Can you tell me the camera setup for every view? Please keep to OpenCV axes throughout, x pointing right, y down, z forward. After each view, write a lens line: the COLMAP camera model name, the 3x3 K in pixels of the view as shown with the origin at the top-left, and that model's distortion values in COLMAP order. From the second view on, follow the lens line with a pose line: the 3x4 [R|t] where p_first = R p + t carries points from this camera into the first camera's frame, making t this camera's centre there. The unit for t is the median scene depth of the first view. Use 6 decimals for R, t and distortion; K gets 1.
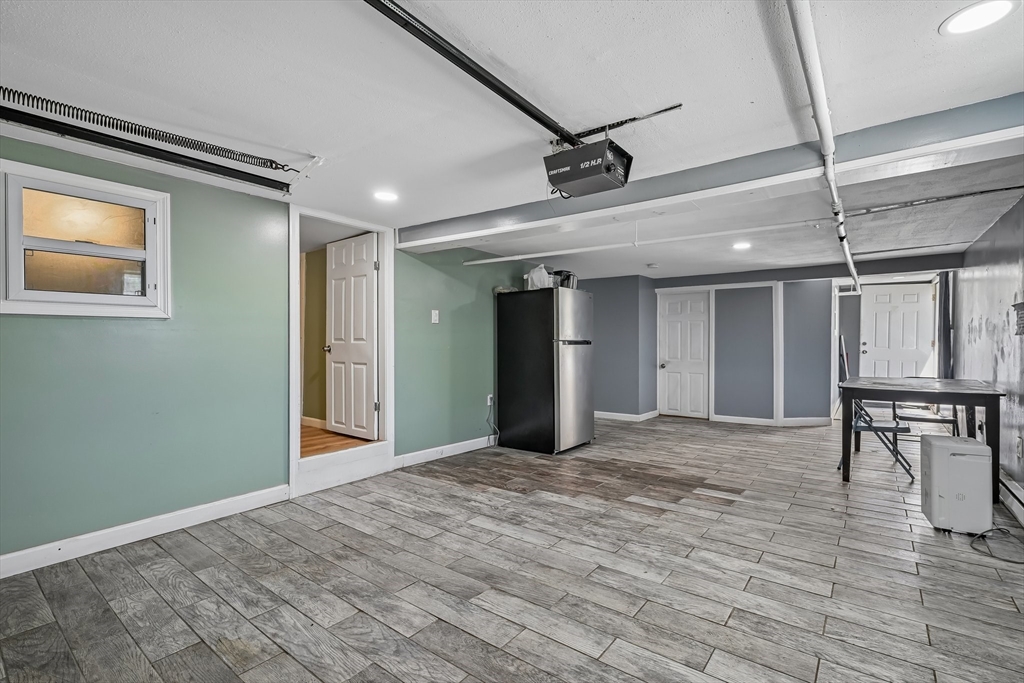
lens RADIAL K [[470.8, 0, 510.7], [0, 470.8, 342.6], [0, 0, 1]] dist [-0.000451, -0.000146]
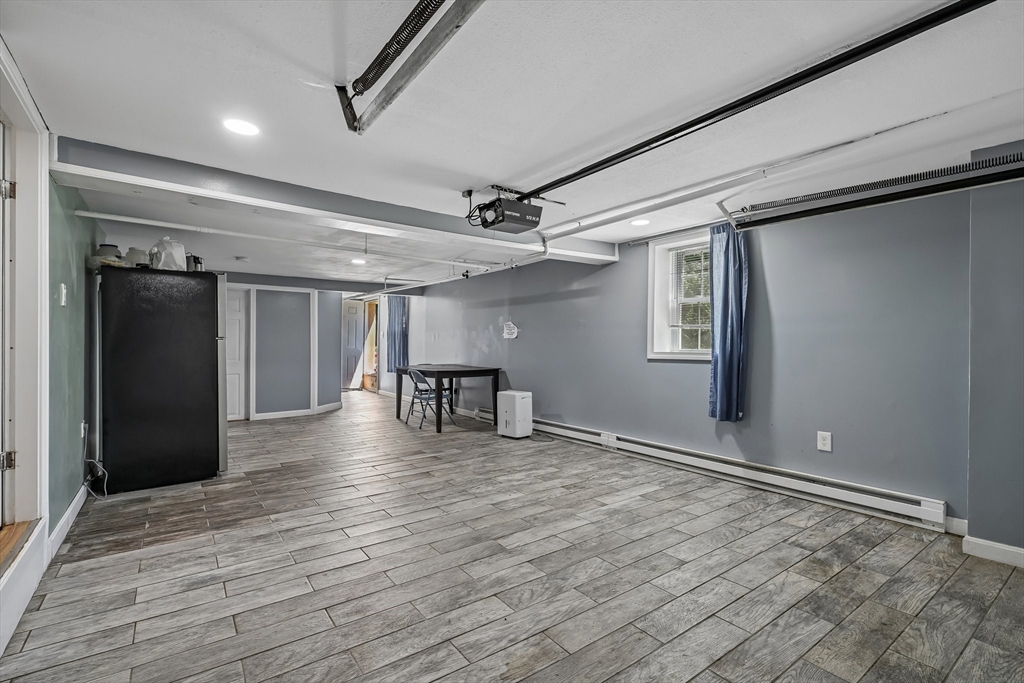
lens RADIAL K [[470.8, 0, 510.6], [0, 470.8, 344.5], [0, 0, 1]] dist [-0.000451, -0.000146]
pose [[0.280573, -0.000982, 0.959832, -0.814270], [-0.000154, 0.999999, 0.001068, 0.008794], [-0.959833, -0.000448, 0.280573, 0.419228]]
